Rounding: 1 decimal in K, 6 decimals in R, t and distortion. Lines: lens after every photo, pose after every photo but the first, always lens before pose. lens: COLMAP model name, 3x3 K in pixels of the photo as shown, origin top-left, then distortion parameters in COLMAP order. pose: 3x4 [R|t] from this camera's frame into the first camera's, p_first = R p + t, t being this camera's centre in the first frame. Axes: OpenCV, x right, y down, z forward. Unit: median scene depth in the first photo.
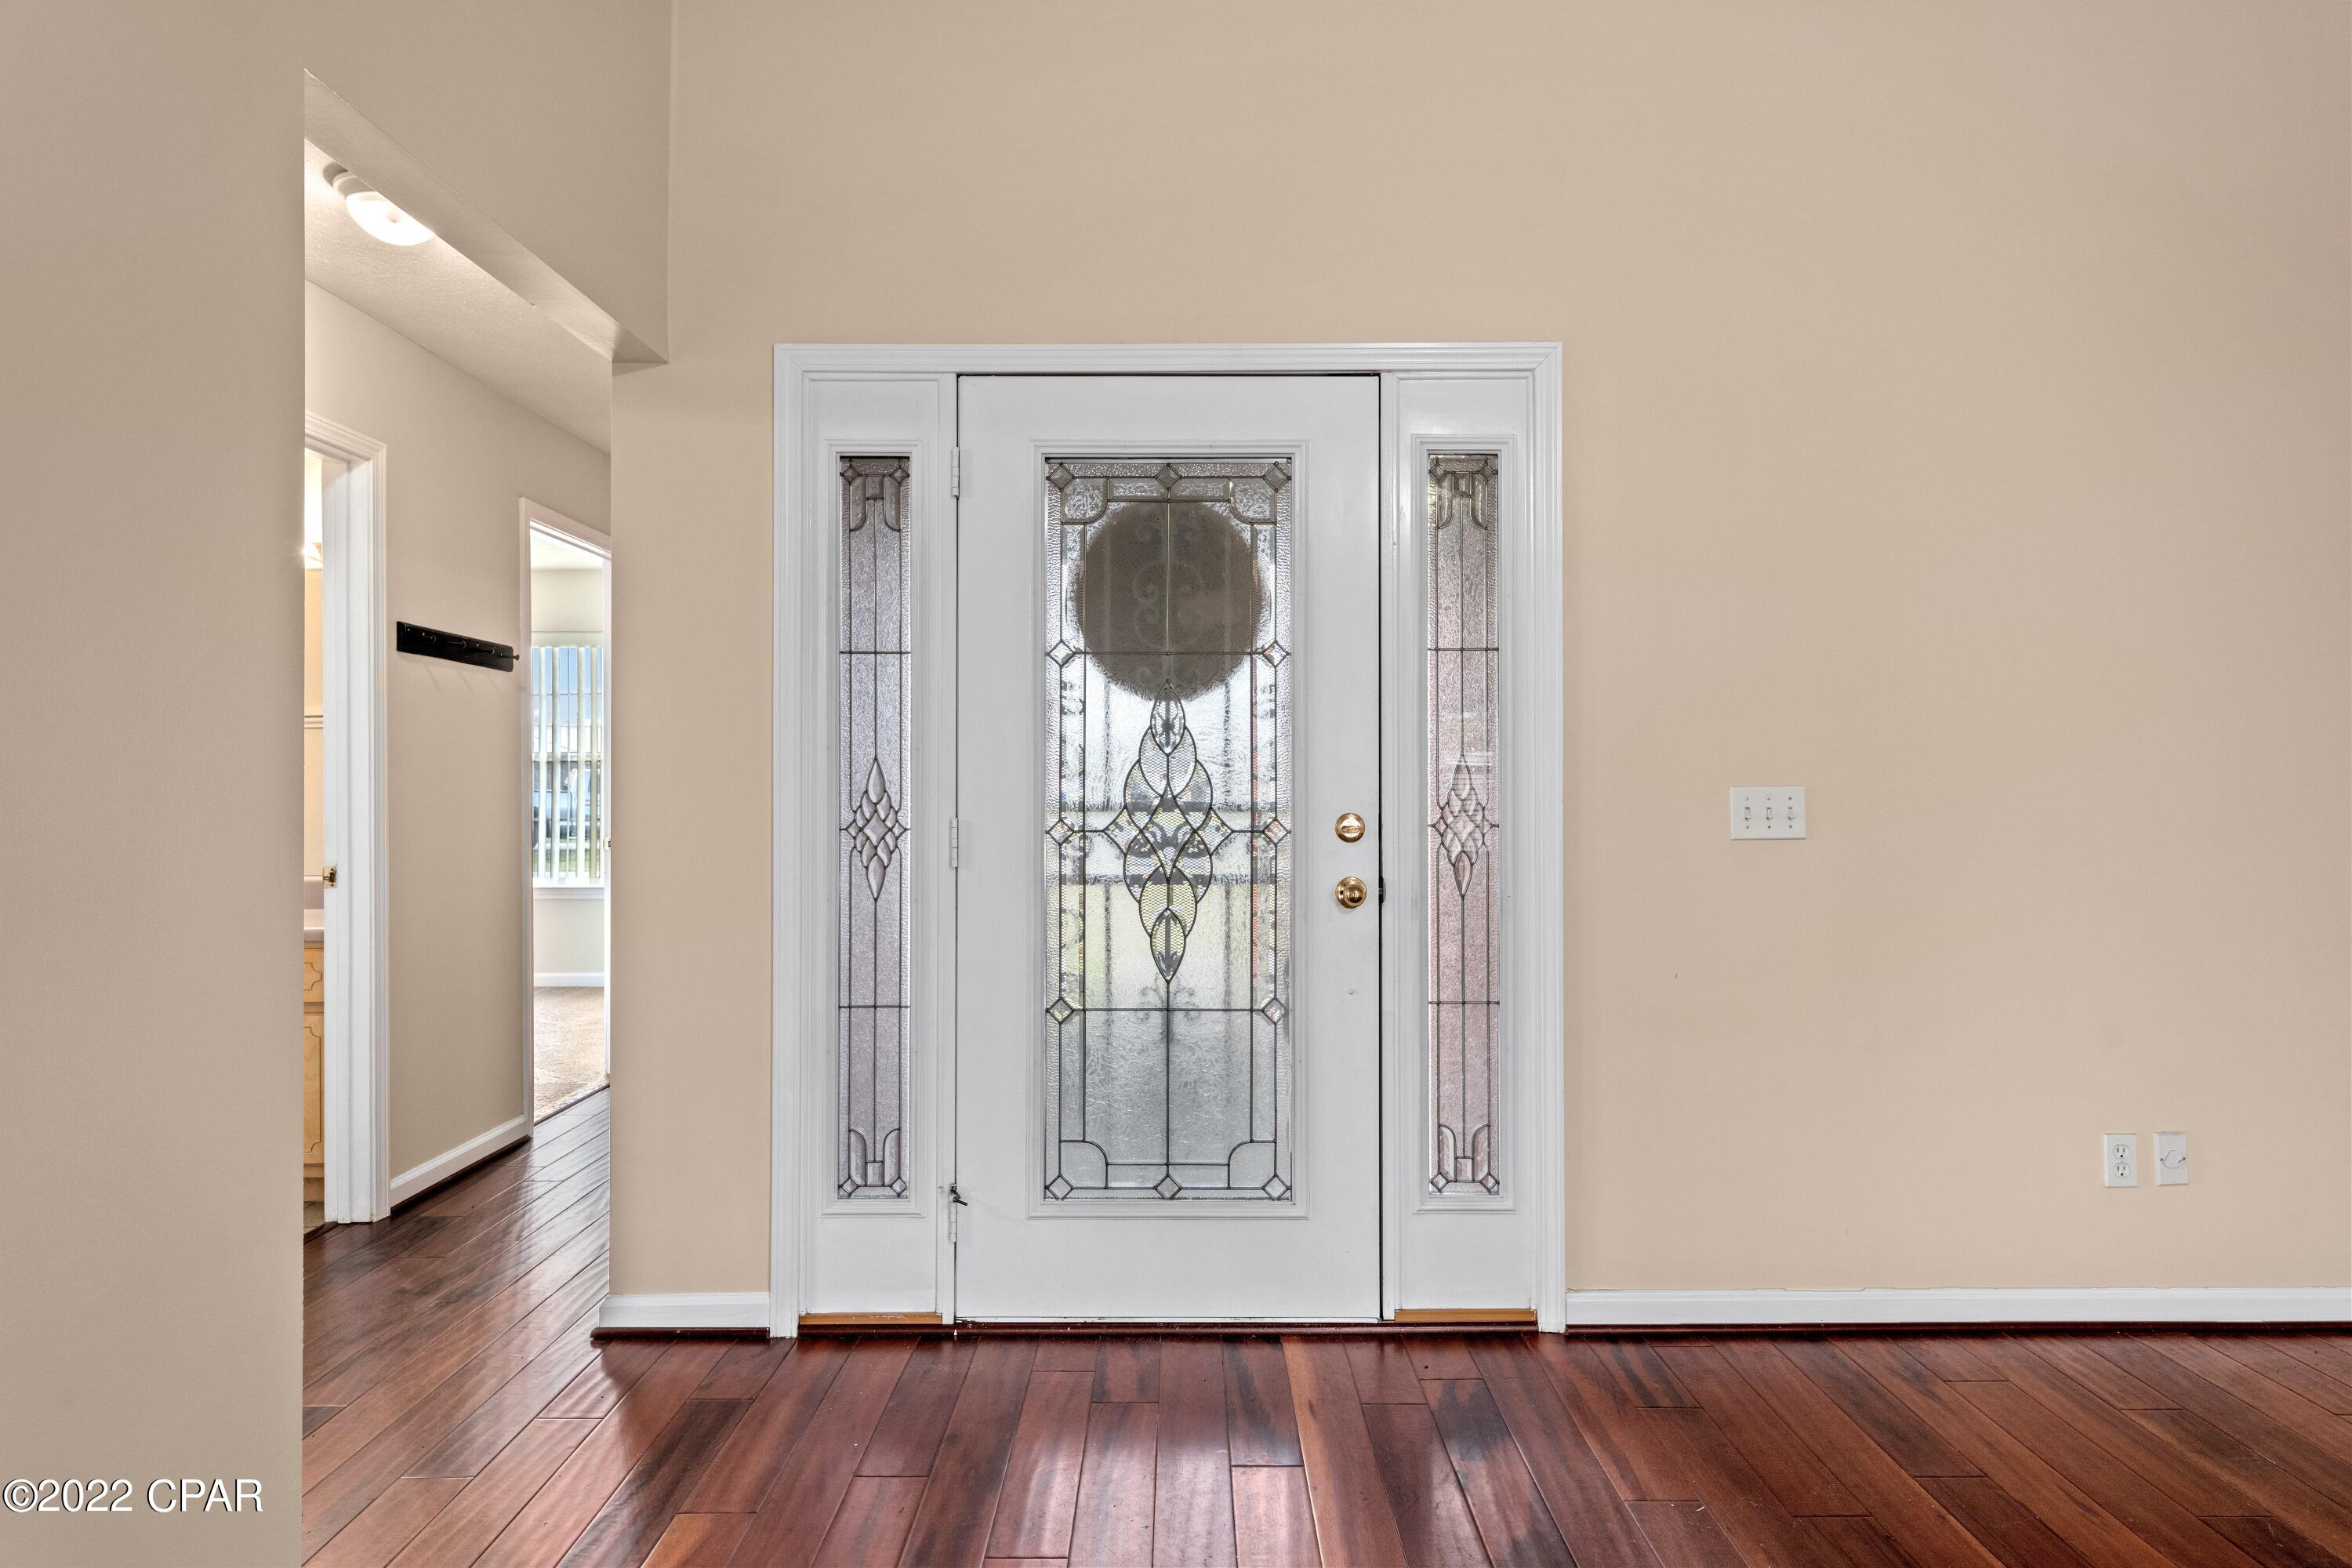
lens RADIAL K [[1258.1, 0, 1176.0], [0, 1258.1, 784.0], [0, 0, 1]] dist [0.002559, 0.000314]
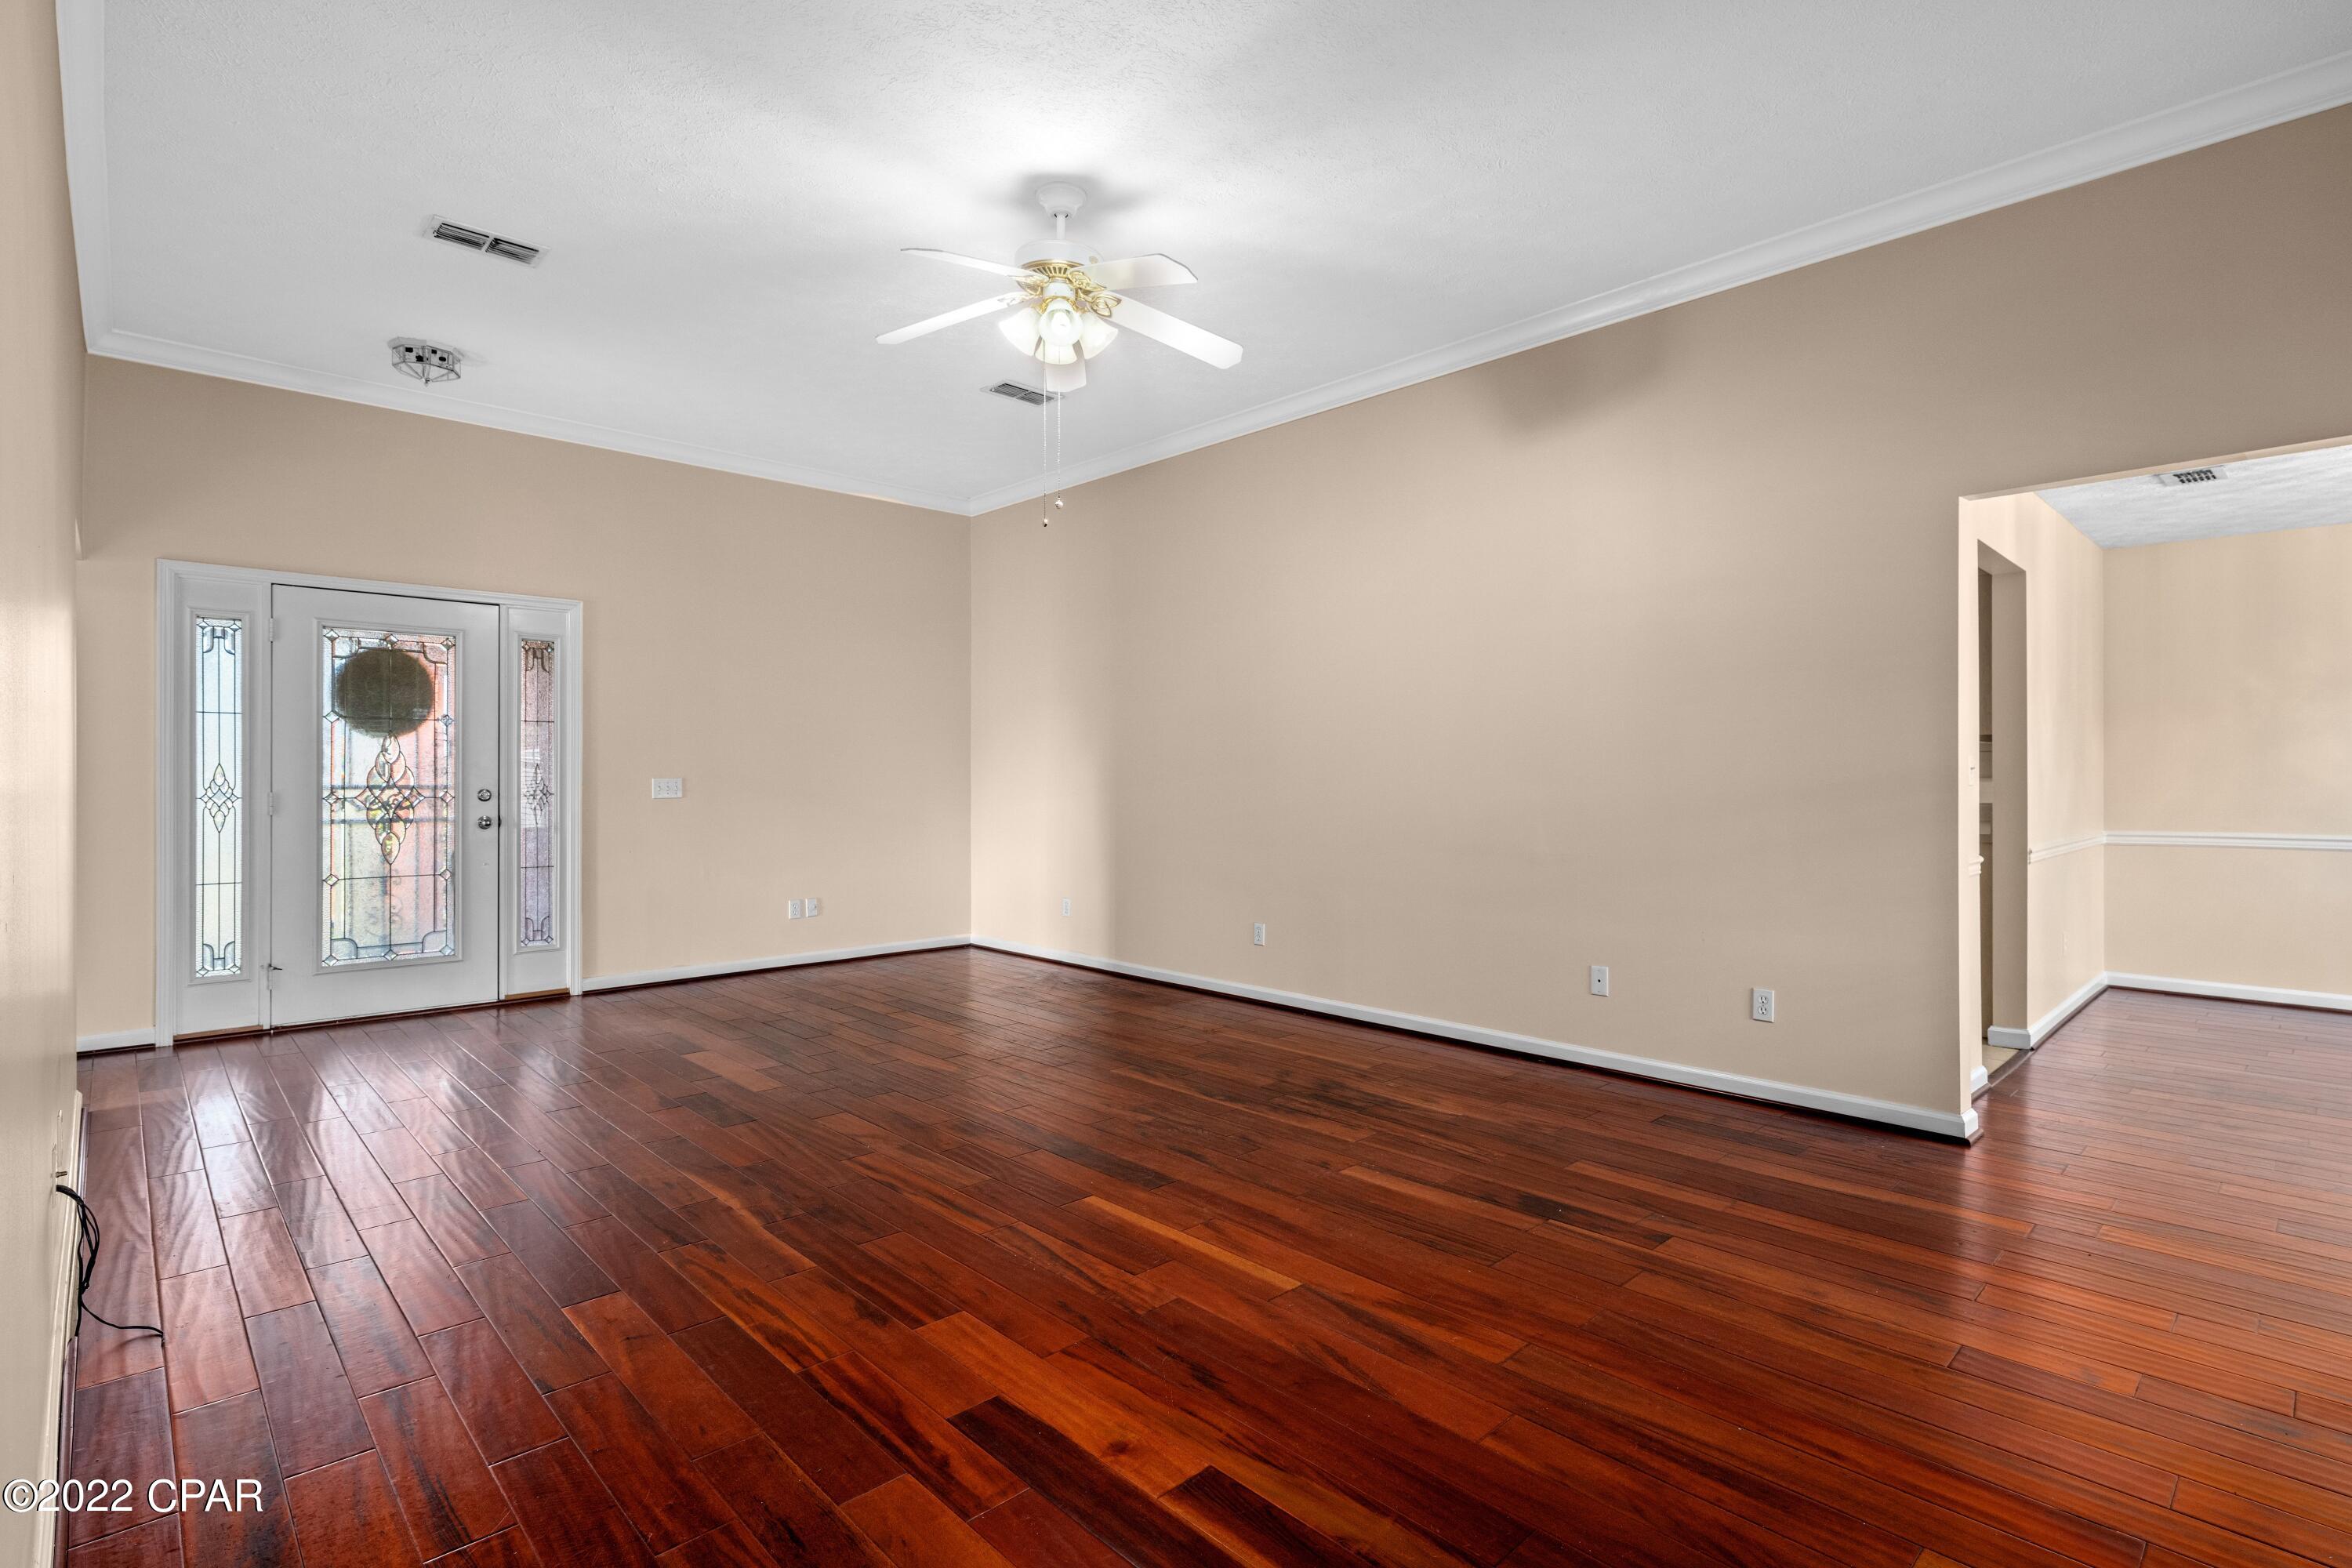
lens RADIAL K [[1117.8, 0, 1175.8], [0, 1117.8, 775.7], [0, 0, 1]] dist [0.006279, 0.000732]
pose [[0.730964, 0.002726, 0.682411, -0.351843], [-0.001950, 0.999996, -0.001906, -0.001454], [-0.682414, 0.000062, 0.730966, -1.443046]]
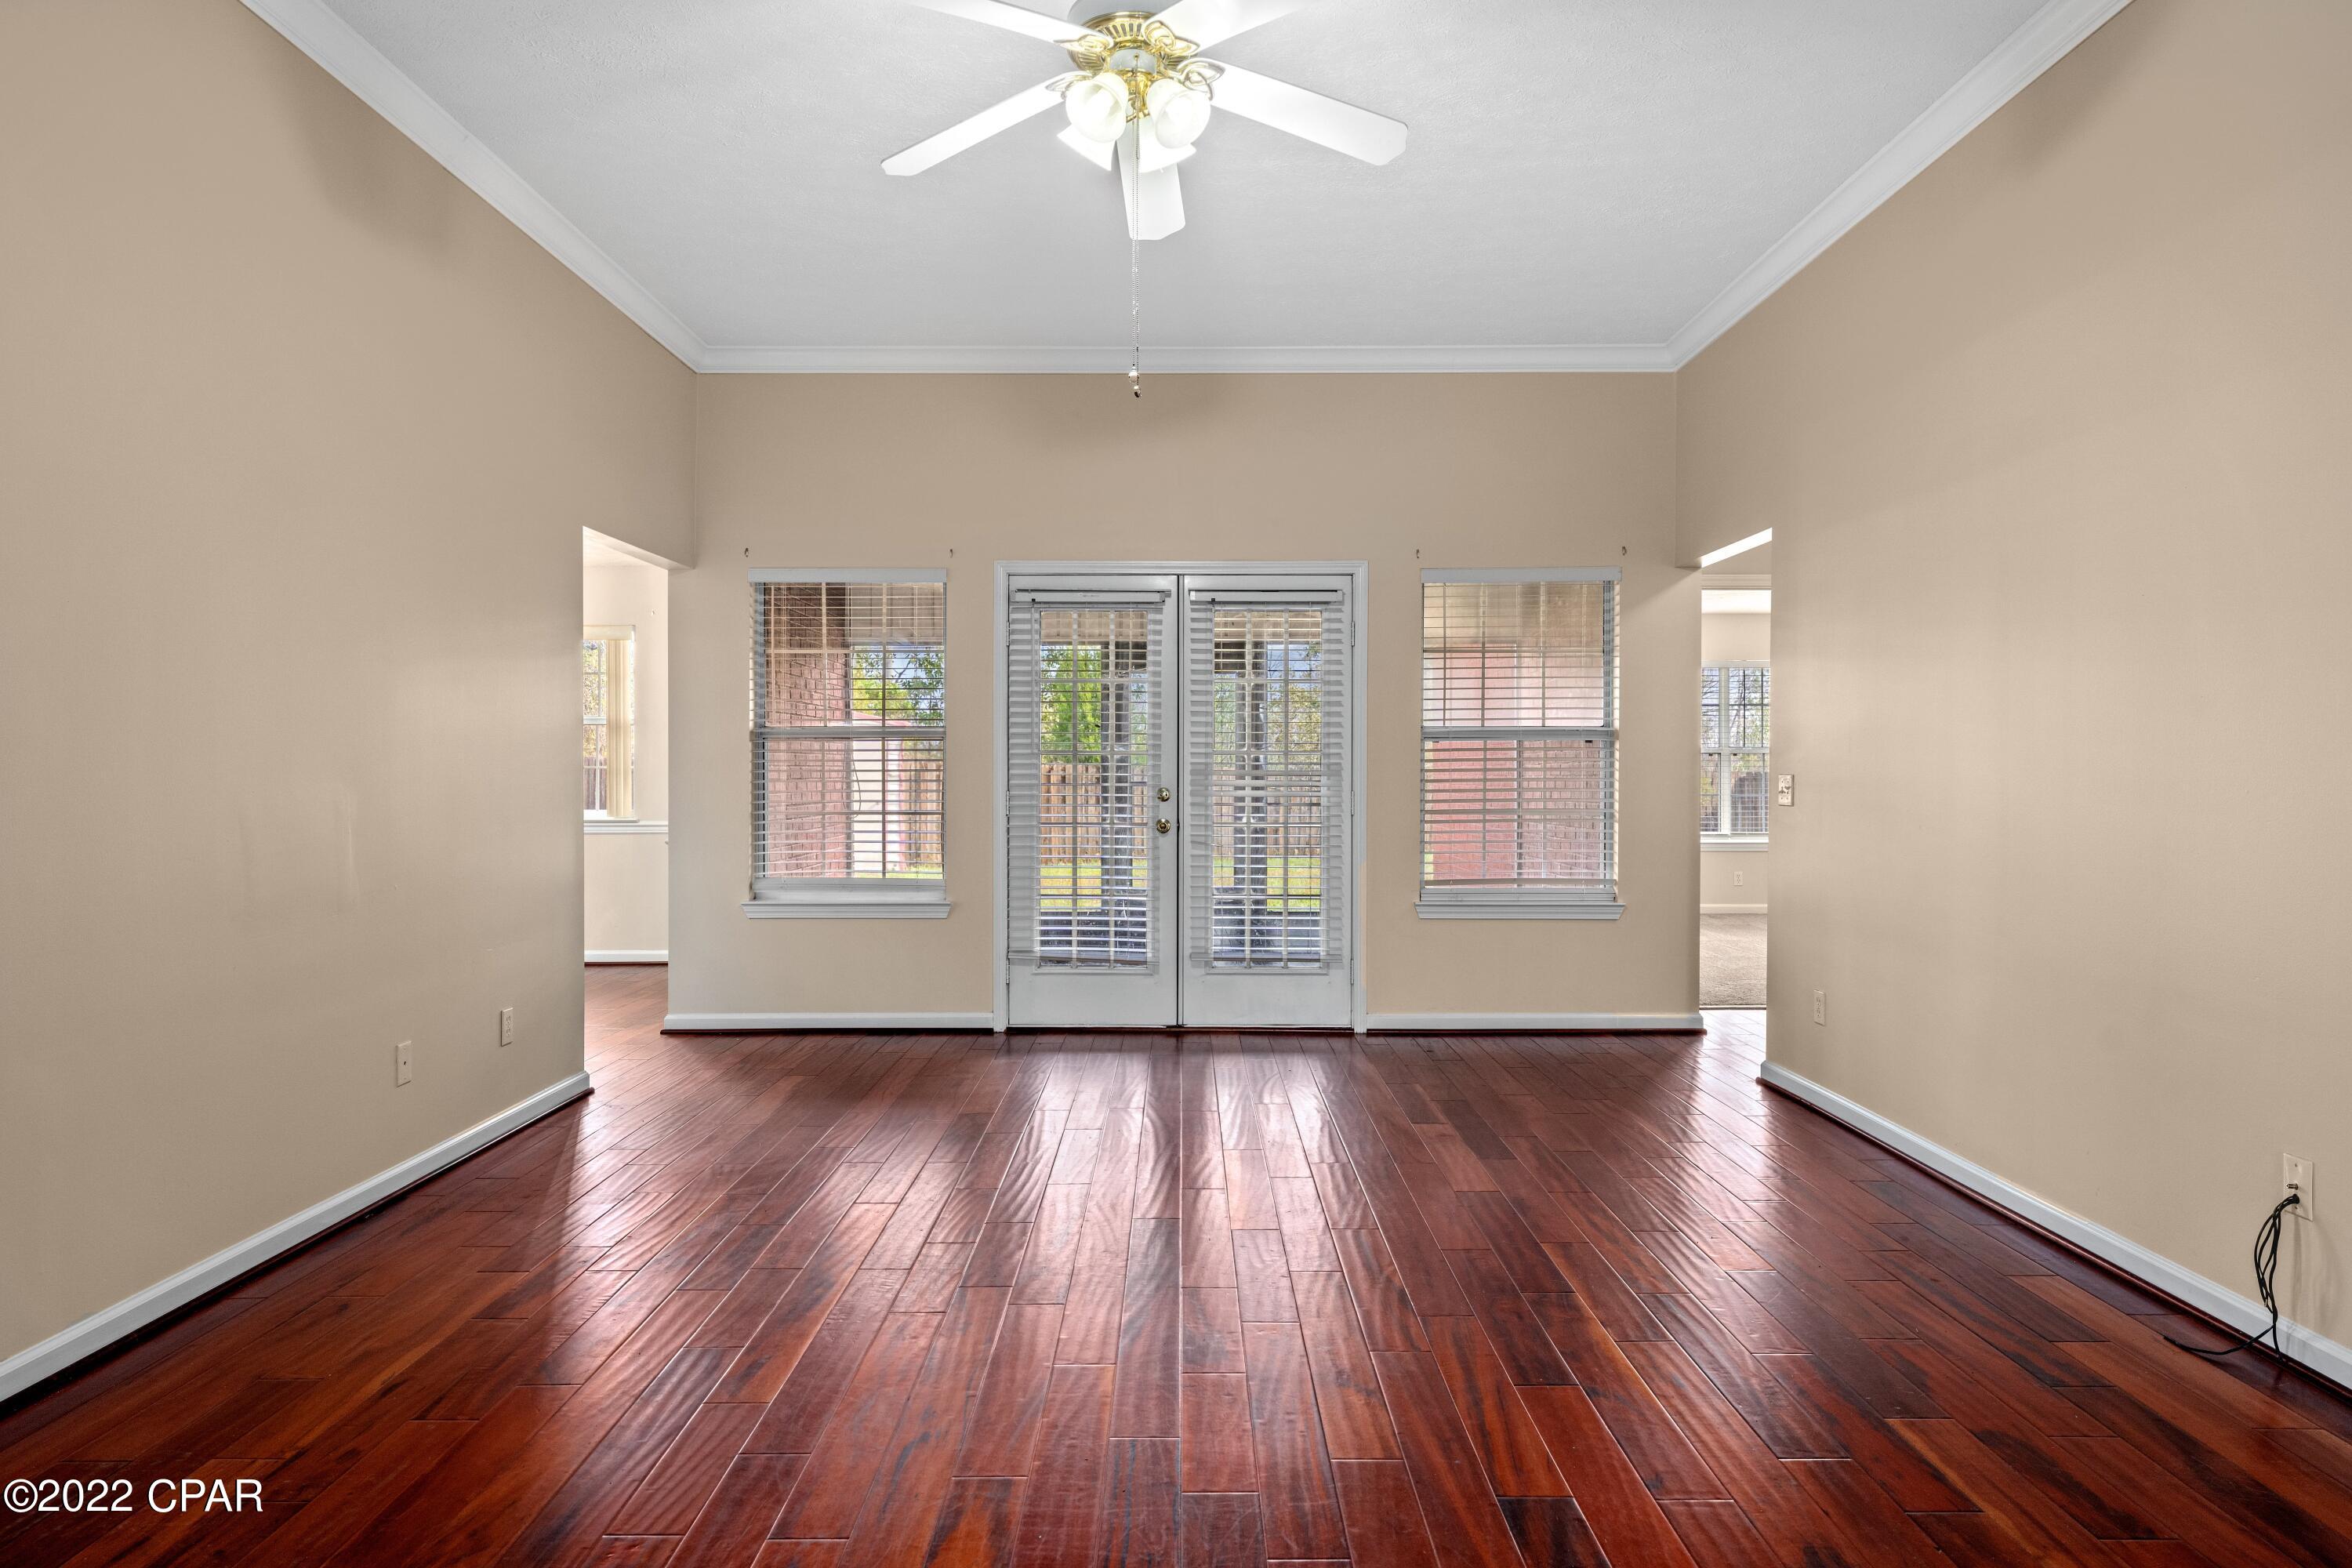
lens RADIAL K [[1416.1, 0, 1176.0], [0, 1416.1, 784.0], [0, 0, 1]] dist [-0.023601, -0.000203]
pose [[-0.999897, 0.001112, 0.014296, 0.413736], [0.001233, 0.999963, 0.008485, -0.004547], [-0.014286, 0.008501, -0.999862, 0.809639]]
